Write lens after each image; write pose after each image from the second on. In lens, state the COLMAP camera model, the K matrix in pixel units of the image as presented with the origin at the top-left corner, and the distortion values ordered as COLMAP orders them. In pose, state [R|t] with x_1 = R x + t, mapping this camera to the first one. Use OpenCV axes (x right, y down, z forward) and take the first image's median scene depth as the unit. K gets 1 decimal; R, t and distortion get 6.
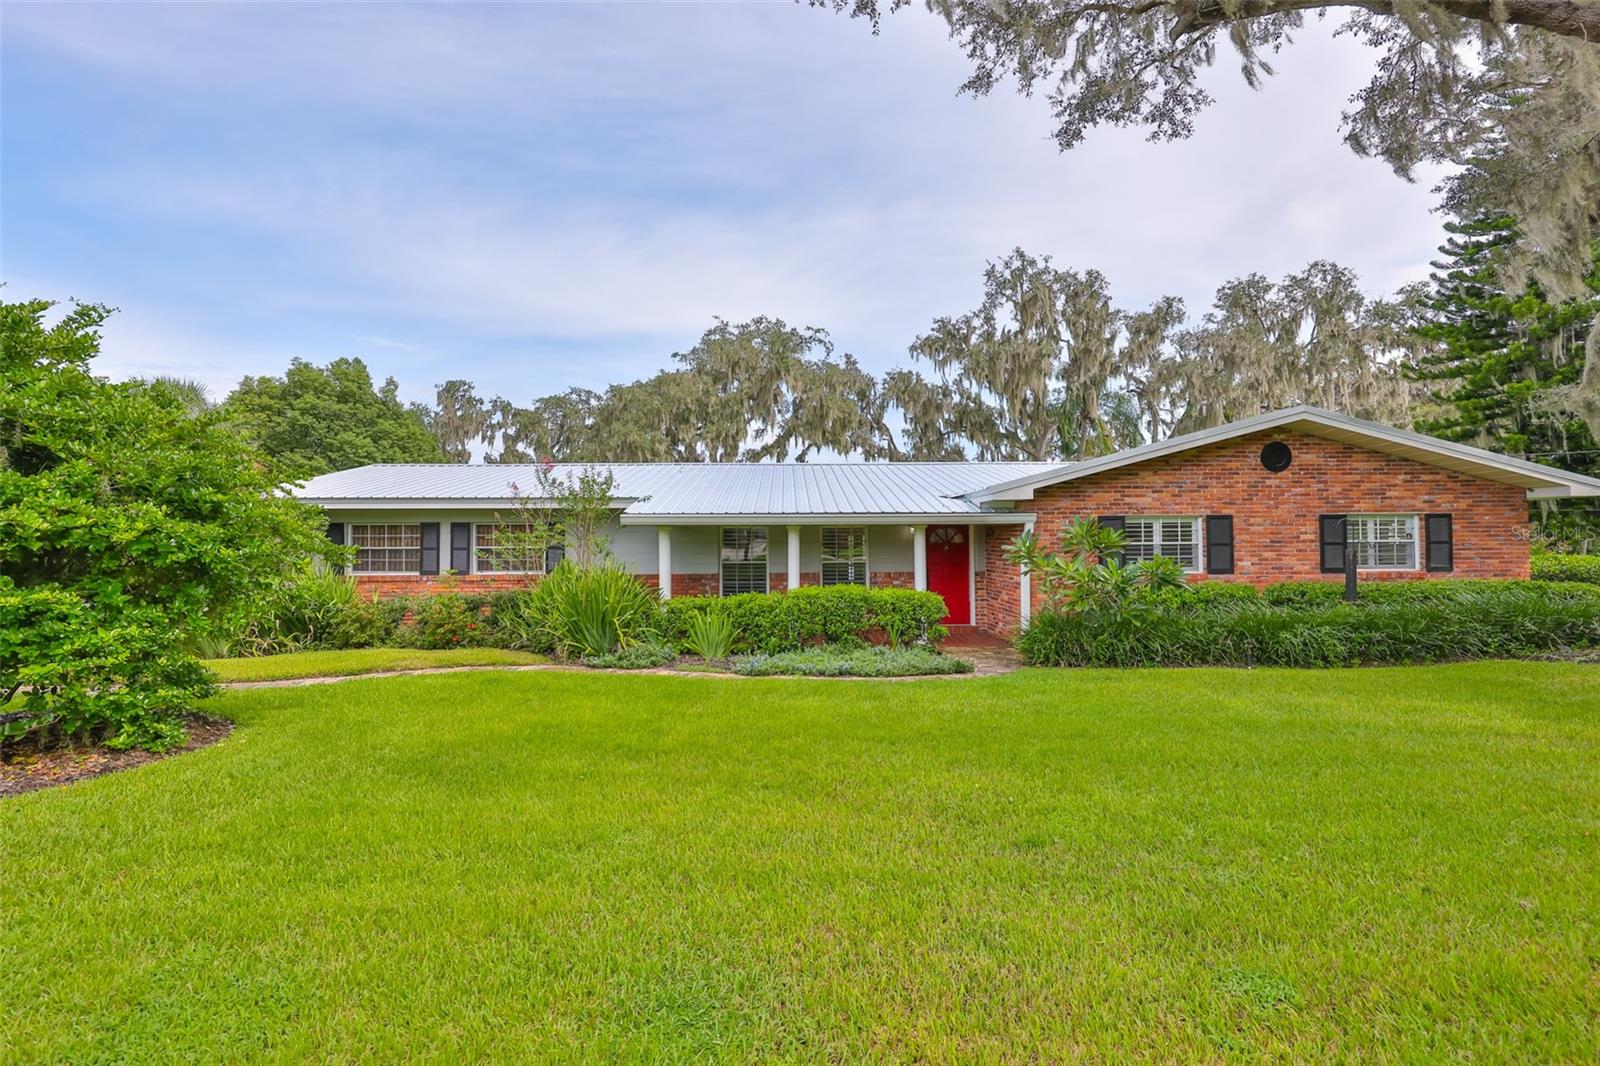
lens RADIAL K [[690.3, 0, 800.0], [0, 690.3, 533.0], [0, 0, 1]] dist [0.000914, 0.000109]
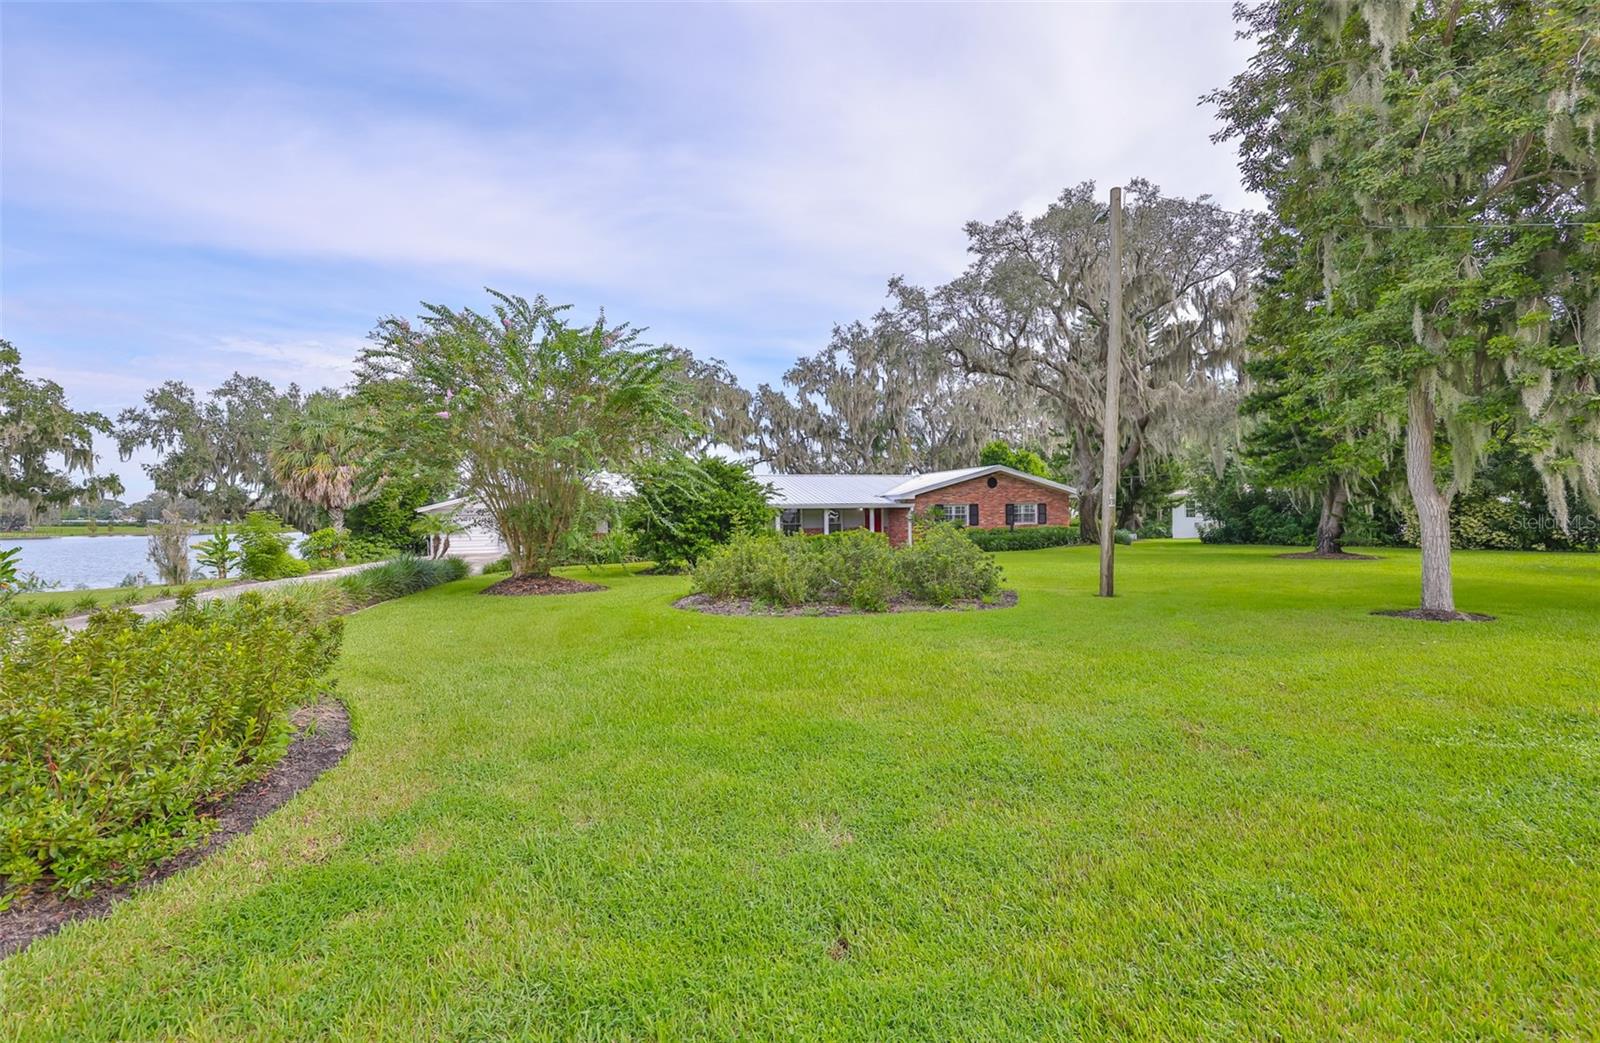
lens RADIAL K [[652.5, 0, 800.0], [0, 652.5, 521.5], [0, 0, 1]] dist [-0.000295, -0.000005]
pose [[0.957111, -0.009469, 0.289566, -0.780842], [0.000347, 0.999503, 0.031536, -0.037322], [-0.289721, -0.030083, 0.956638, -1.242800]]
